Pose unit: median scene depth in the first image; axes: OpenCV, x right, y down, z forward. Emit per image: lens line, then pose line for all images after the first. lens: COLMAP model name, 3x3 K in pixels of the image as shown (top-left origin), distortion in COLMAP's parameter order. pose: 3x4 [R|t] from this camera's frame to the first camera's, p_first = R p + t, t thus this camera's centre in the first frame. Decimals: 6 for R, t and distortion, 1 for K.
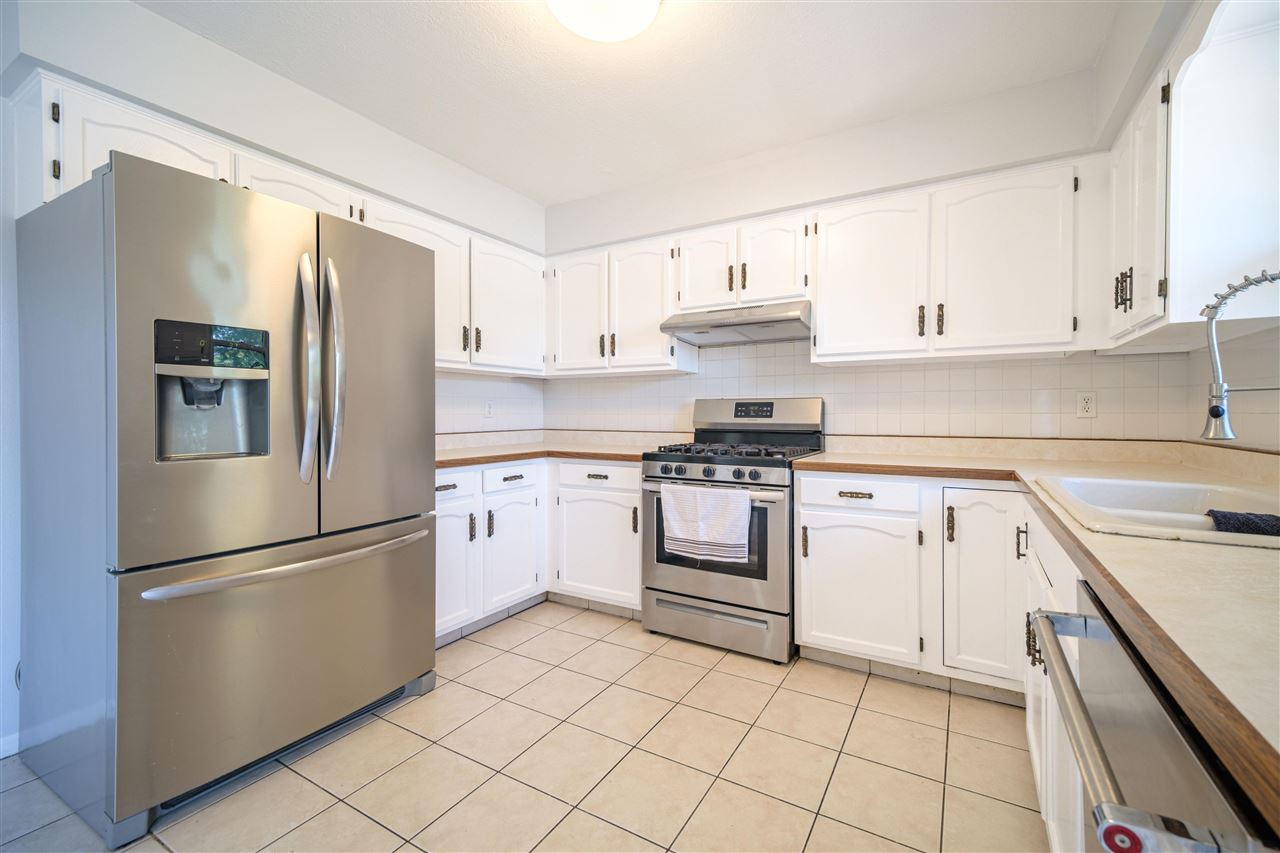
lens RADIAL K [[525.3, 0, 672.8], [0, 525.3, 418.9], [0, 0, 1]] dist [0.001618, 0.000117]
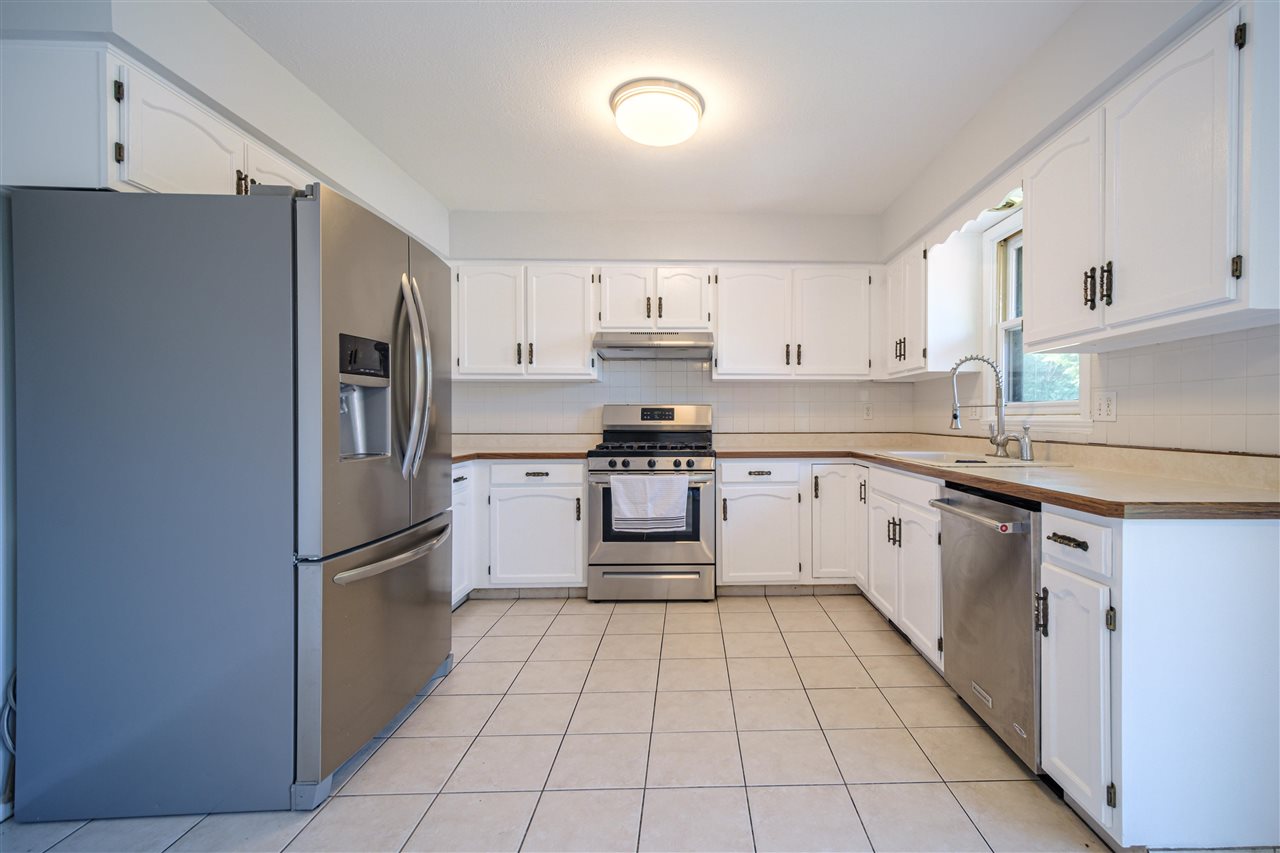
lens RADIAL K [[569.0, 0, 705.0], [0, 569.0, 421.7], [0, 0, 1]] dist [0.008689, -0.000542]
pose [[0.859289, -0.005509, 0.511460, -0.514918], [0.005505, 0.999984, 0.001522, -0.000769], [-0.511460, 0.001508, 0.859306, -0.242653]]
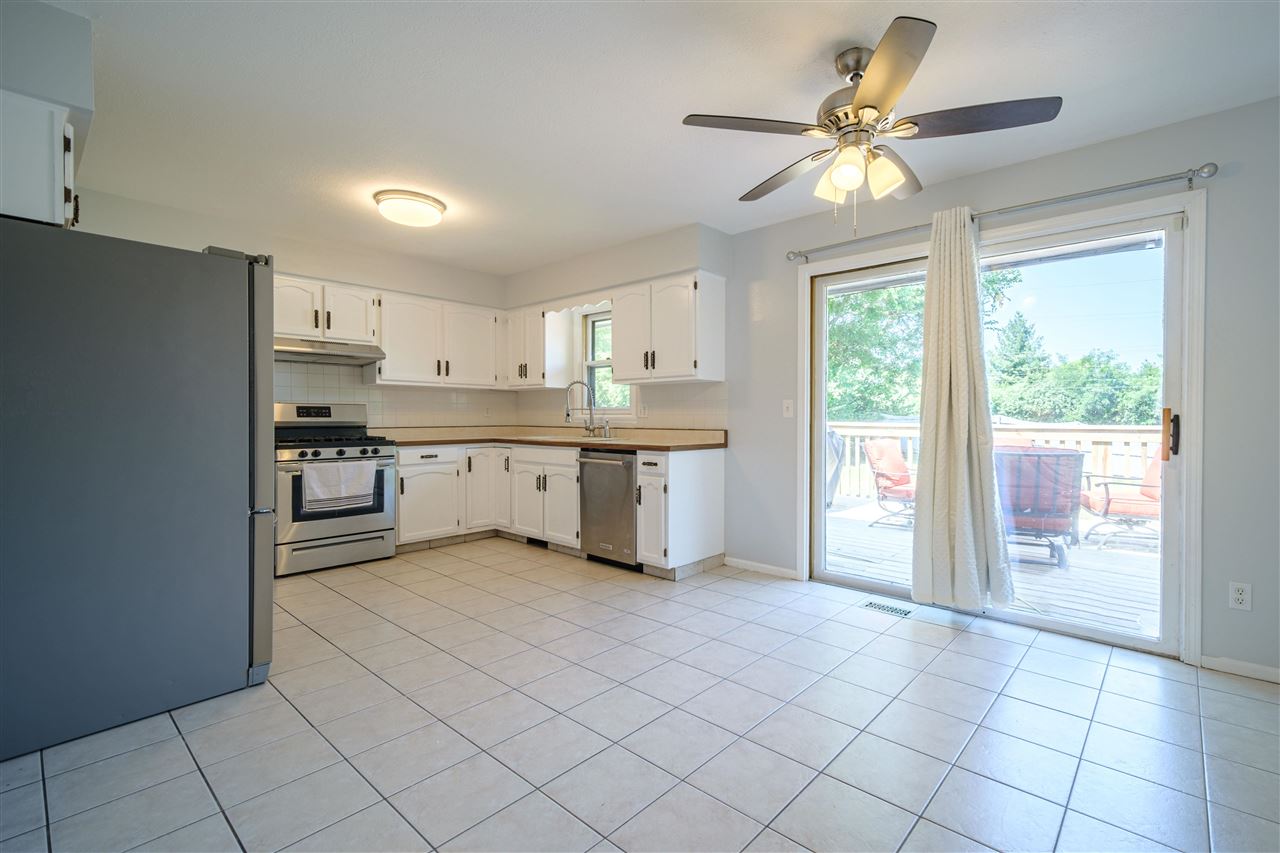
lens RADIAL K [[569.0, 0, 705.0], [0, 569.0, 421.7], [0, 0, 1]] dist [0.008689, -0.000542]
pose [[0.182963, -0.010481, 0.983064, -1.358703], [0.005300, 0.999939, 0.009674, 0.000191], [-0.983105, 0.003440, 0.183008, -0.349340]]
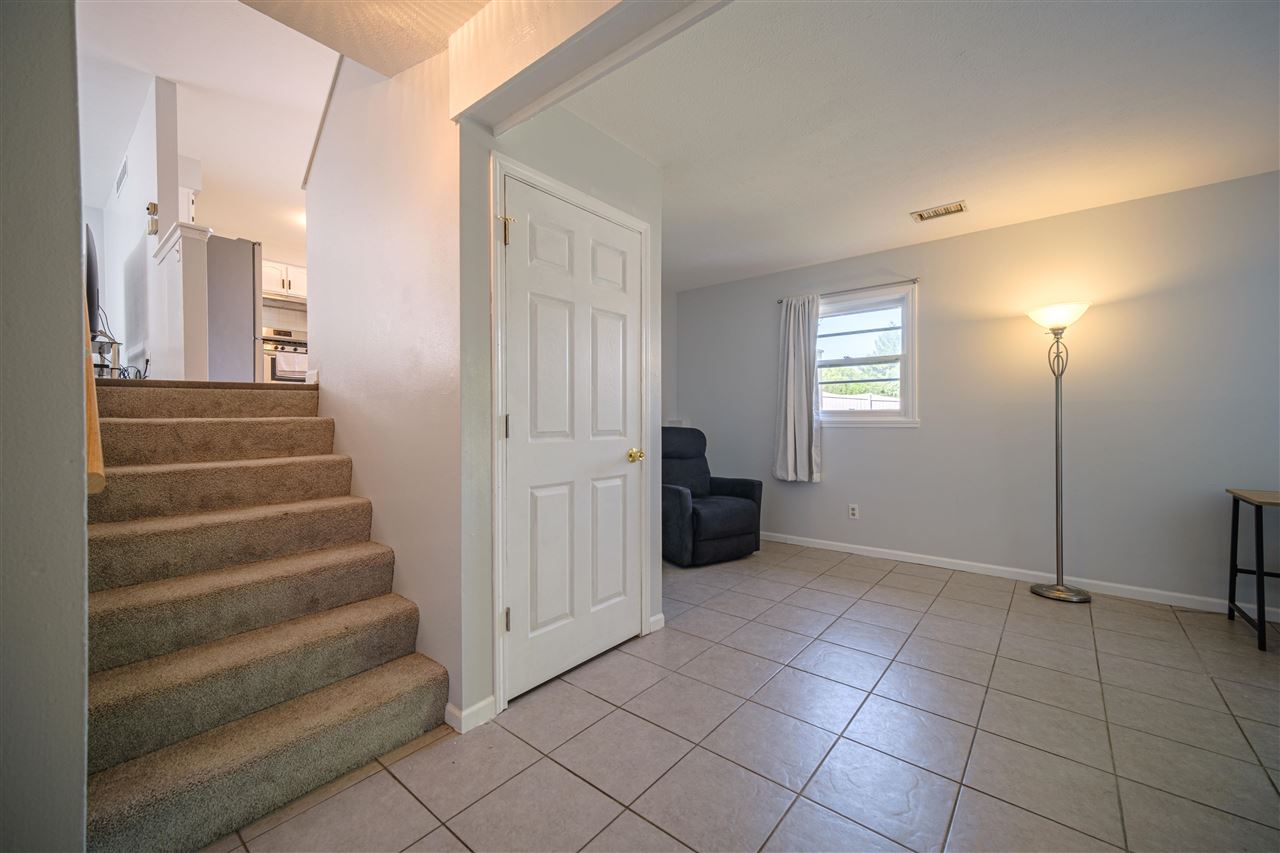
lens RADIAL K [[498.5, 0, 642.9], [0, 498.5, 422.1], [0, 0, 1]] dist [0.002572, 0.000185]
pose [[0.182202, -0.011143, 0.983198, -2.398016], [0.010863, 0.999898, 0.009320, 0.512863], [-0.983201, 0.008983, 0.182305, -1.501726]]
